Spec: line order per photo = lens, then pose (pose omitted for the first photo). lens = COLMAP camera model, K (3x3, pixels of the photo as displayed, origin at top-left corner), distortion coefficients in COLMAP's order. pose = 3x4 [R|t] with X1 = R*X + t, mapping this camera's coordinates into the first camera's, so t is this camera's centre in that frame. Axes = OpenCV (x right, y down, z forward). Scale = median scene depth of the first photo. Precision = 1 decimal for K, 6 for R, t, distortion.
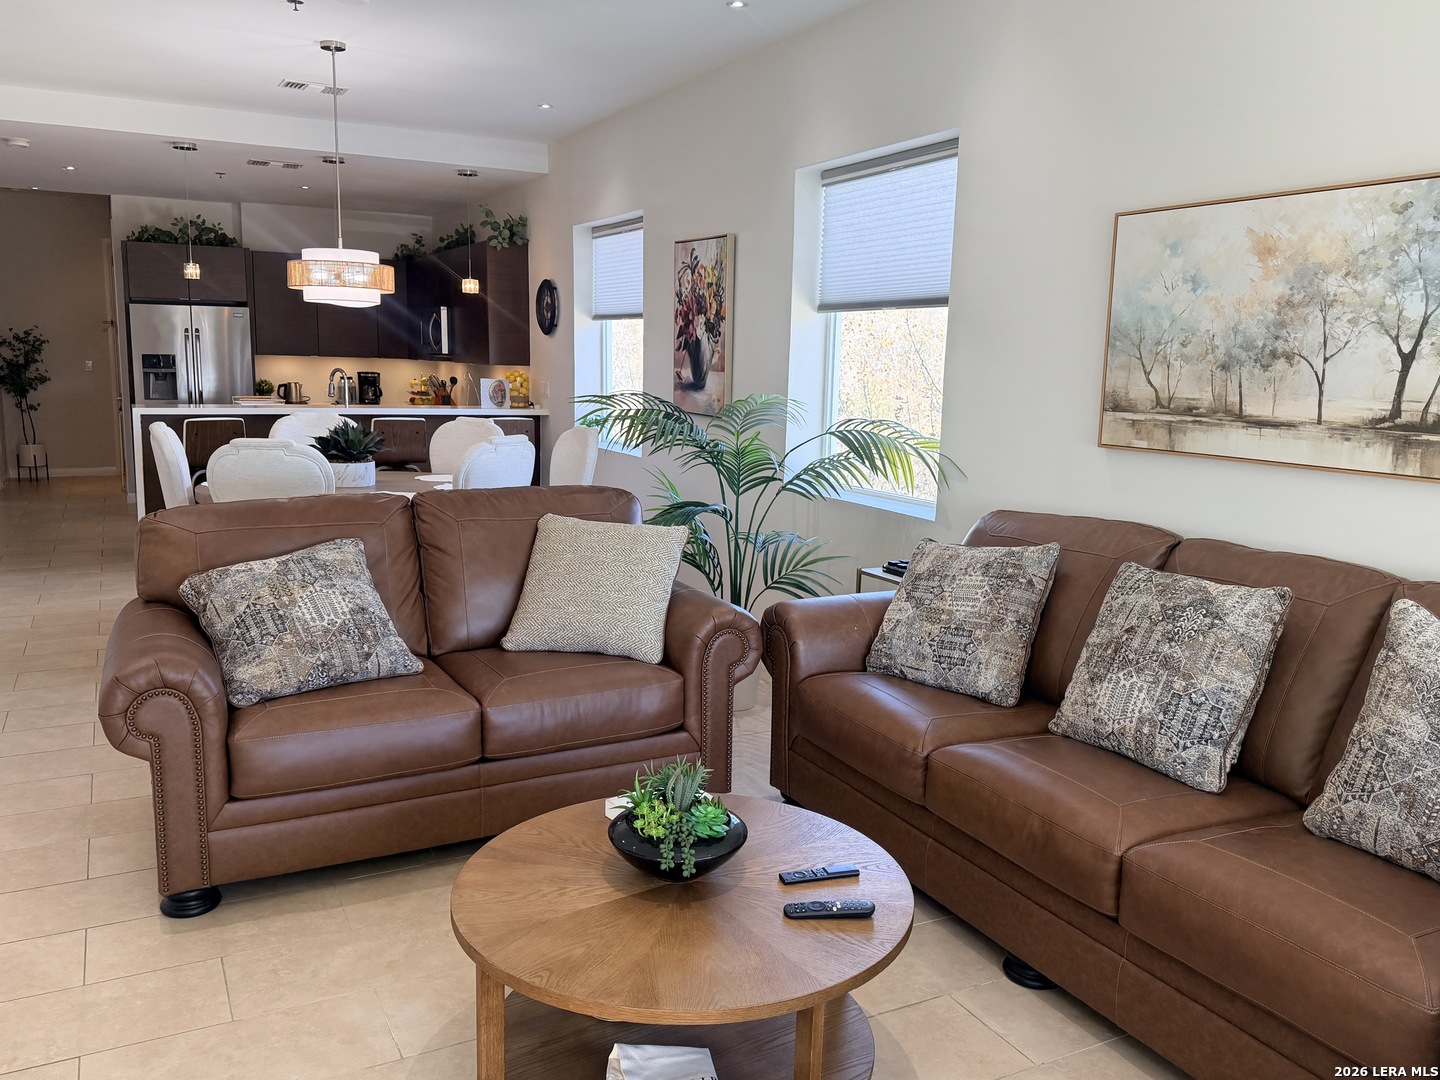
lens RADIAL K [[1126.0, 0, 723.1], [0, 1126.0, 548.7], [0, 0, 1]] dist [0.137369, -0.219908]
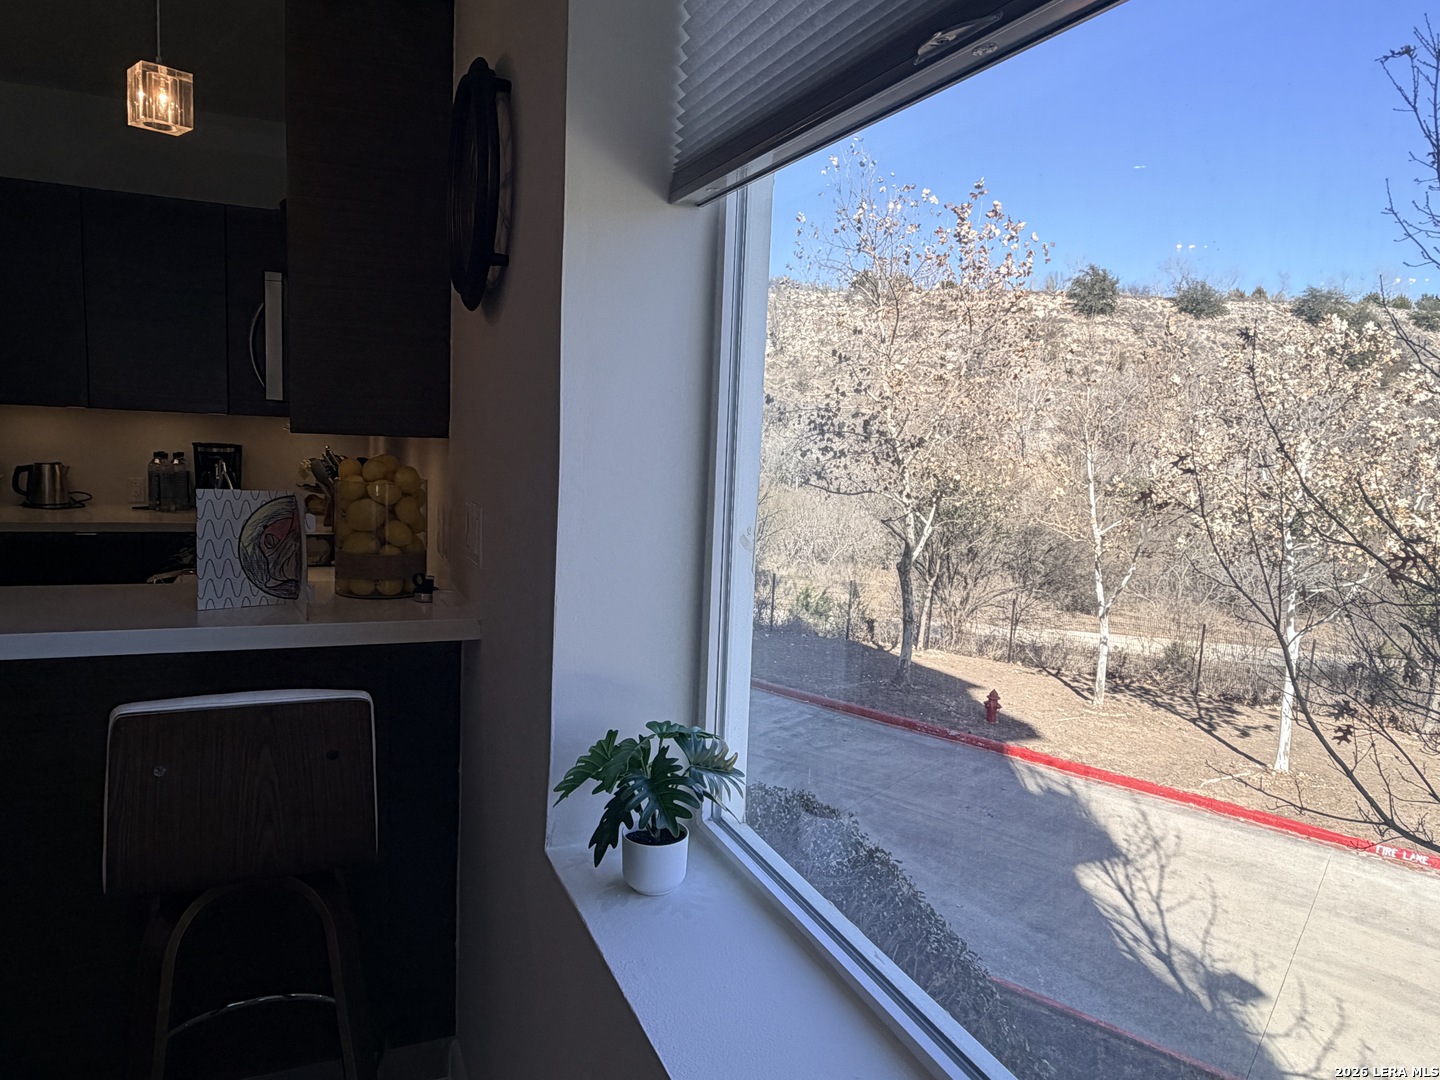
lens RADIAL K [[968.7, 0, 720.0], [0, 968.7, 540.0], [0, 0, 1]] dist [0.000931, 0.000287]
pose [[0.996439, 0.033527, -0.077369, -0.214018], [-0.037699, 0.997877, -0.053108, -0.320210], [0.075424, 0.055836, 0.995587, 1.953389]]
